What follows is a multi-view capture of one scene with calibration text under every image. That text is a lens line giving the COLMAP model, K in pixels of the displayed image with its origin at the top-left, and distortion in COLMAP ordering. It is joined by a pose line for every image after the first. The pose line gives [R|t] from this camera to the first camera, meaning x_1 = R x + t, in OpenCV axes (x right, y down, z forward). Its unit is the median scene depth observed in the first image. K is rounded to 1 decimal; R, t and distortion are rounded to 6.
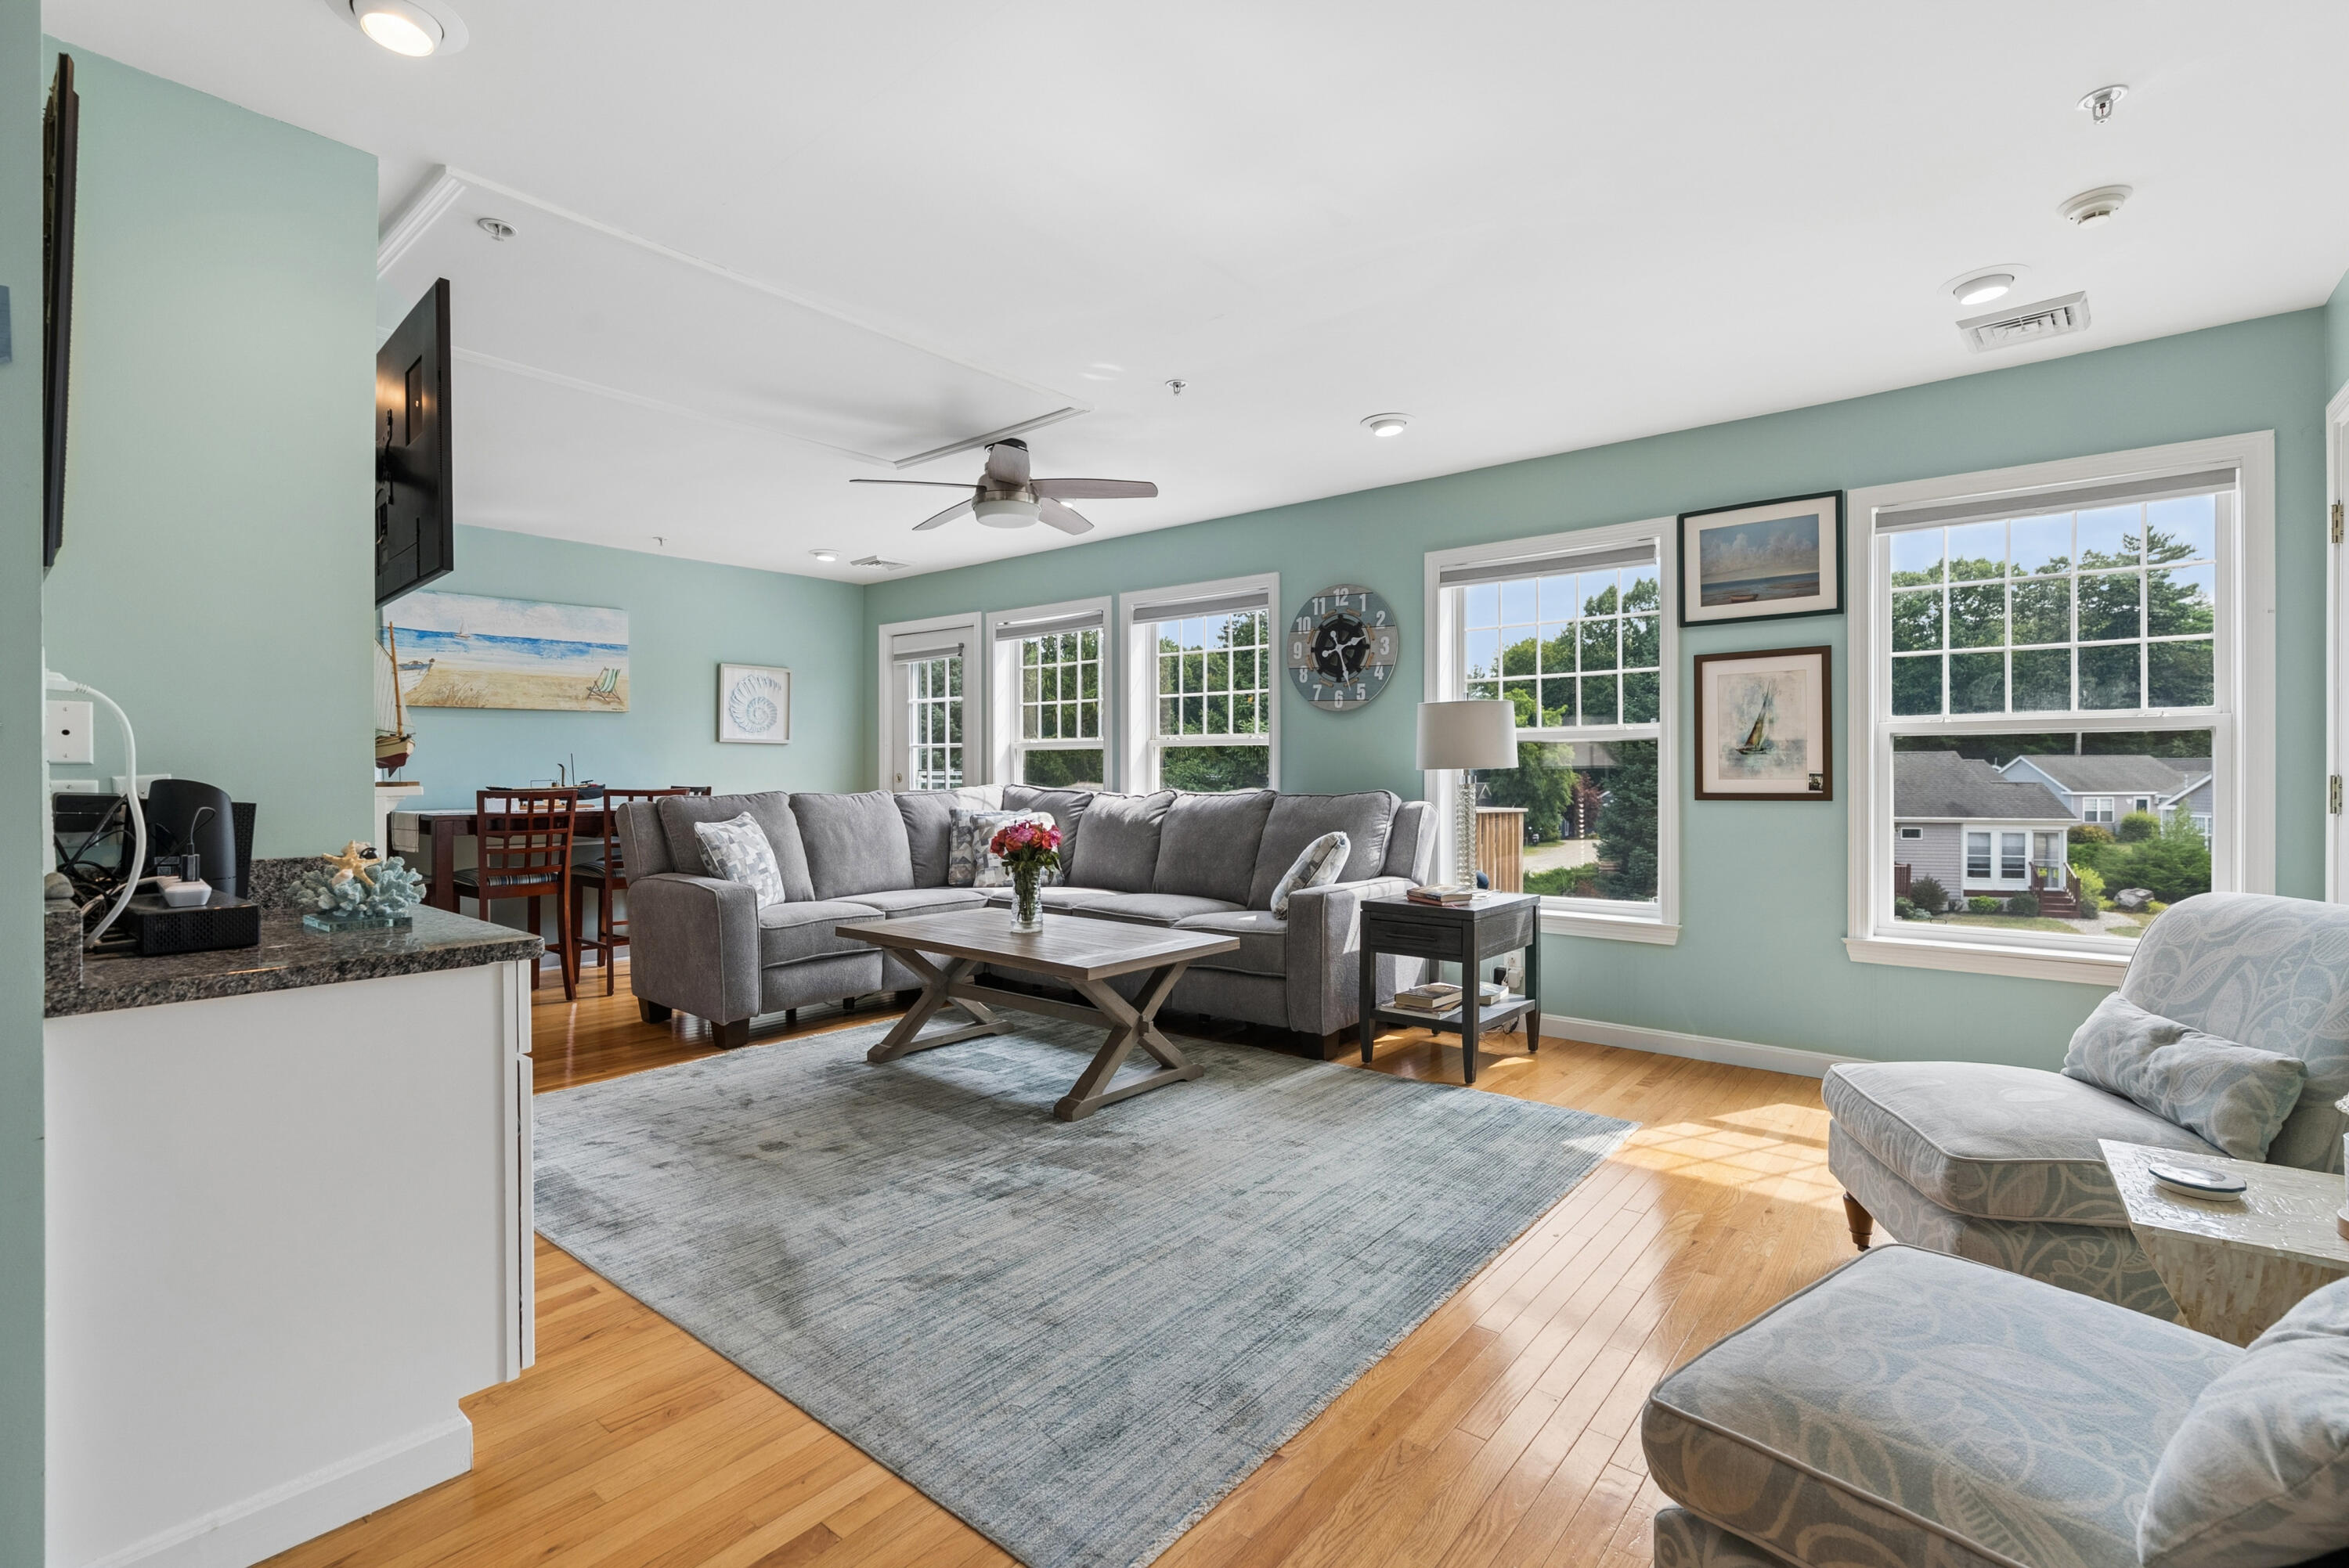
lens RADIAL K [[1028.8, 0, 1168.7], [0, 1028.8, 780.8], [0, 0, 1]] dist [-0.001047, 0.000039]
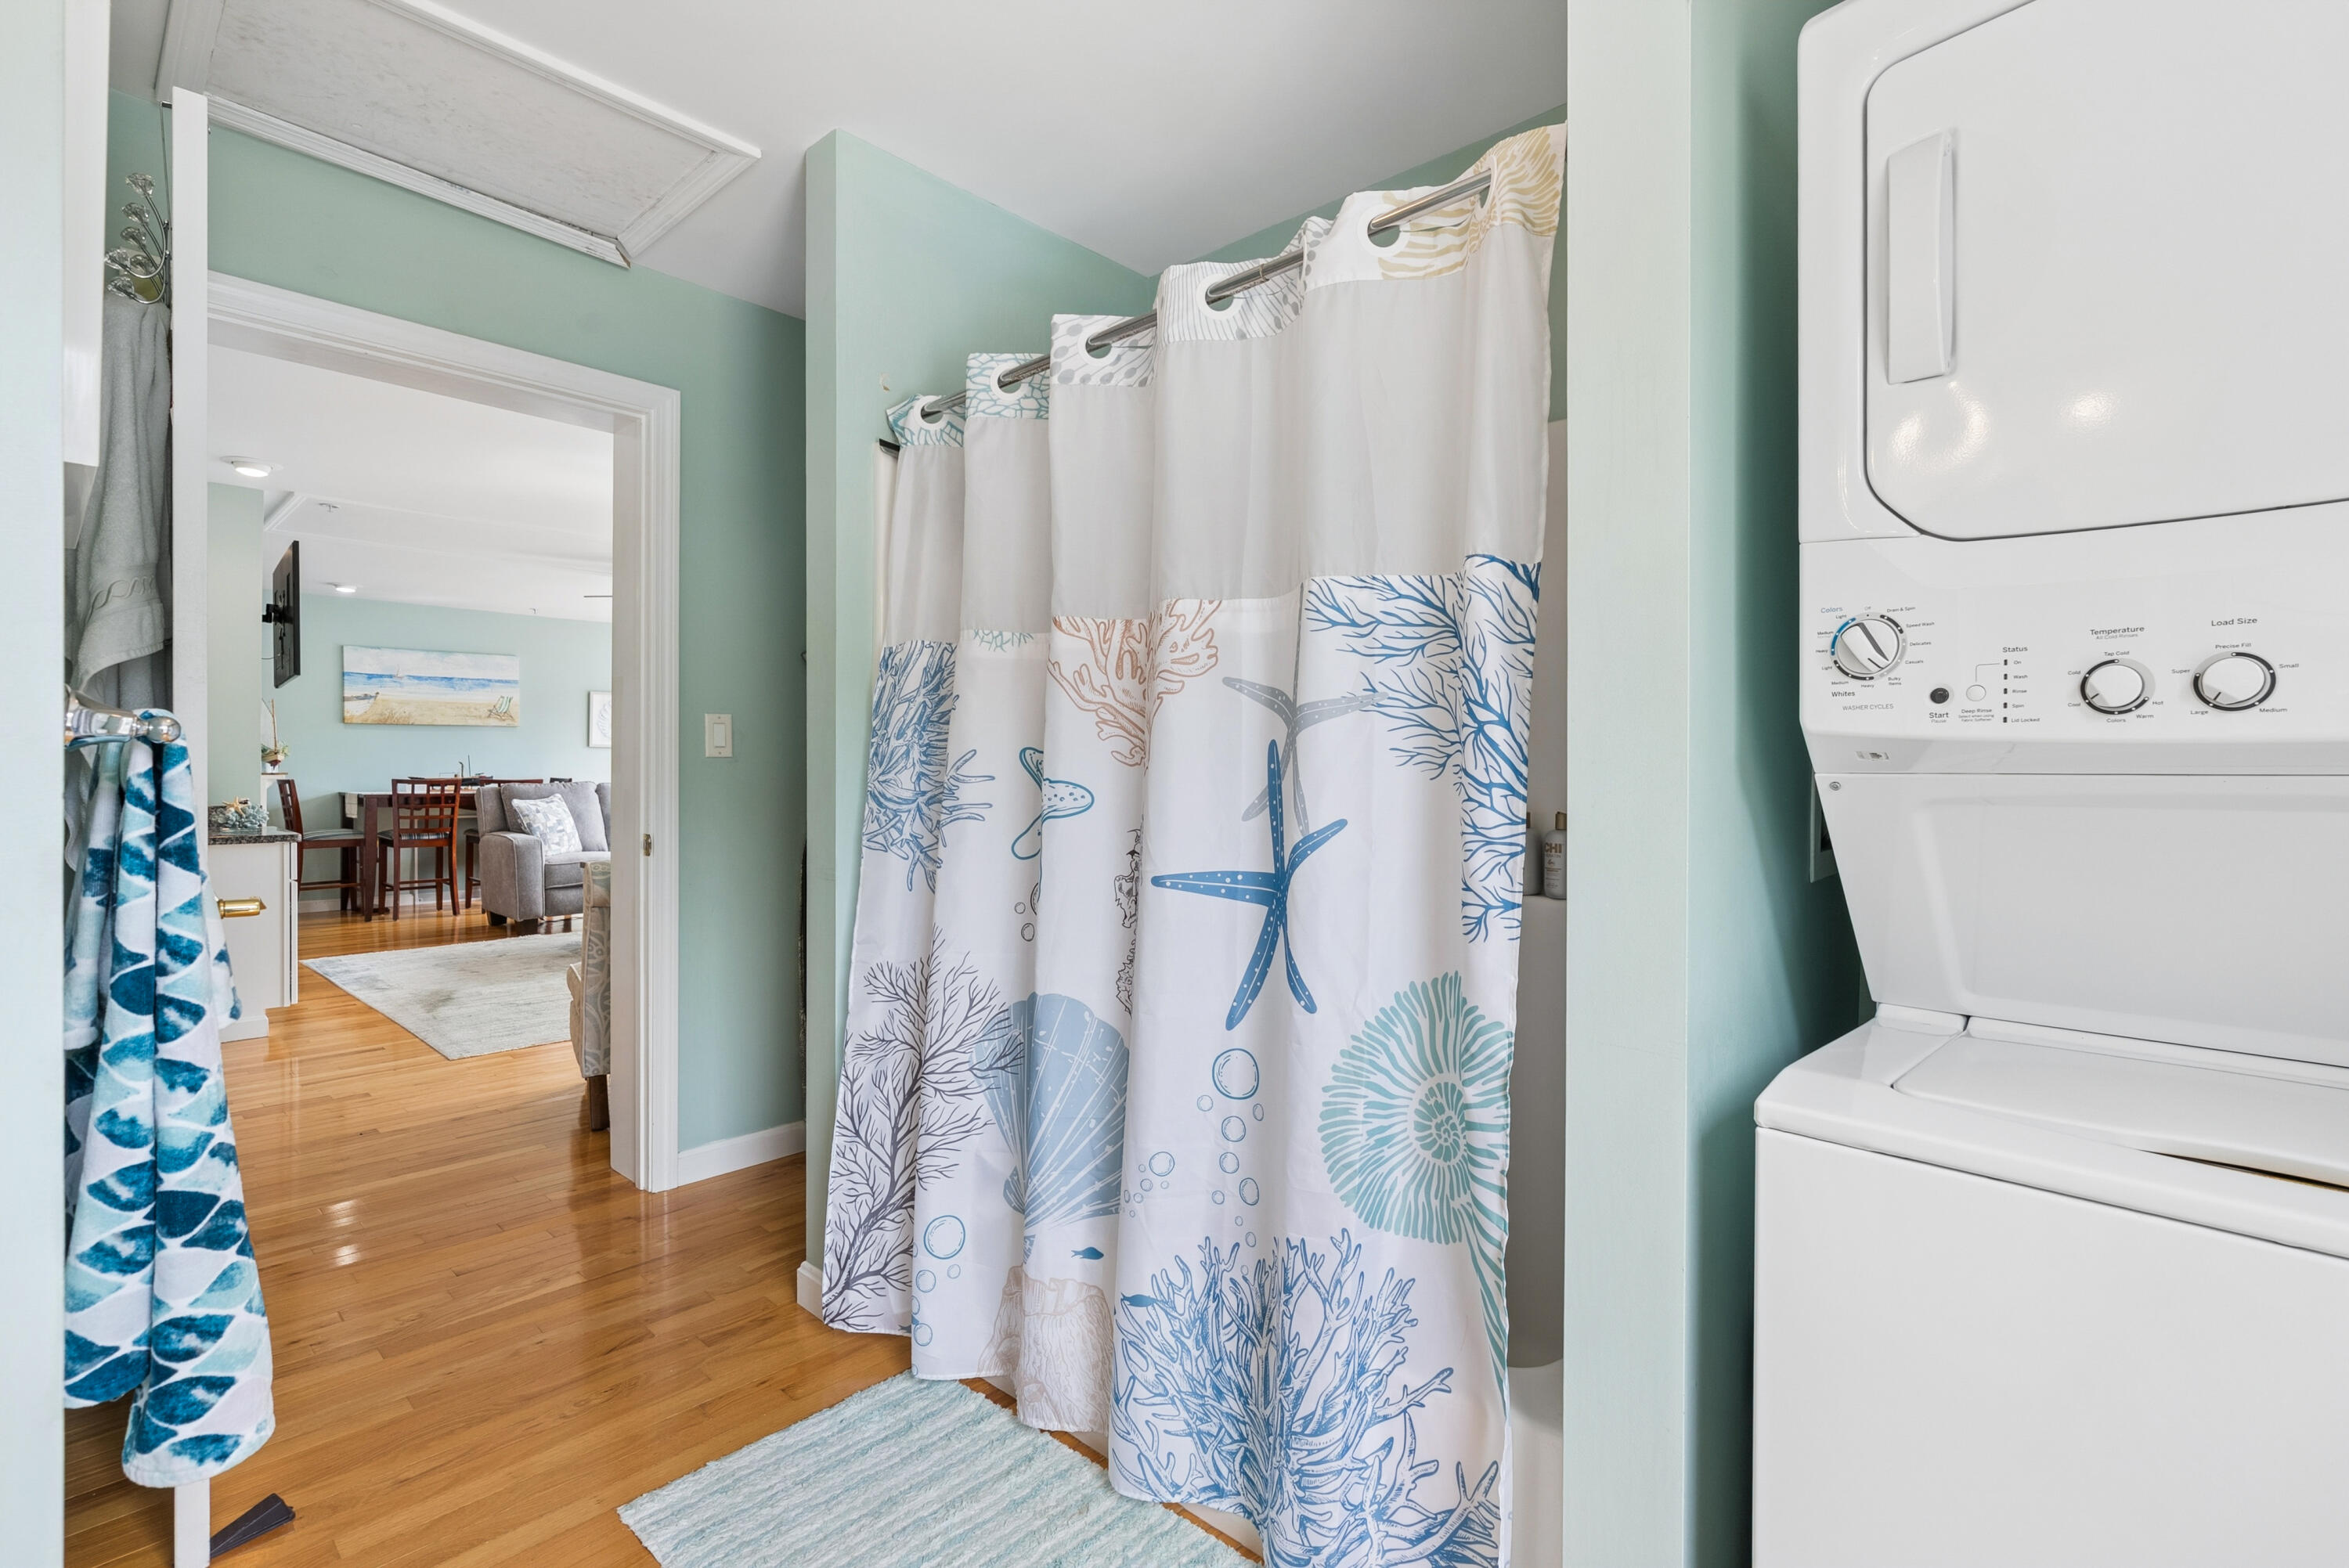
lens RADIAL K [[1028.8, 0, 1178.8], [0, 1028.8, 780.4], [0, 0, 1]] dist [-0.001047, 0.000039]
pose [[0.998827, 0.007505, -0.047843, 0.585268], [-0.007428, 0.999971, 0.001770, -0.000114], [0.047854, -0.001413, 0.998853, -0.499149]]
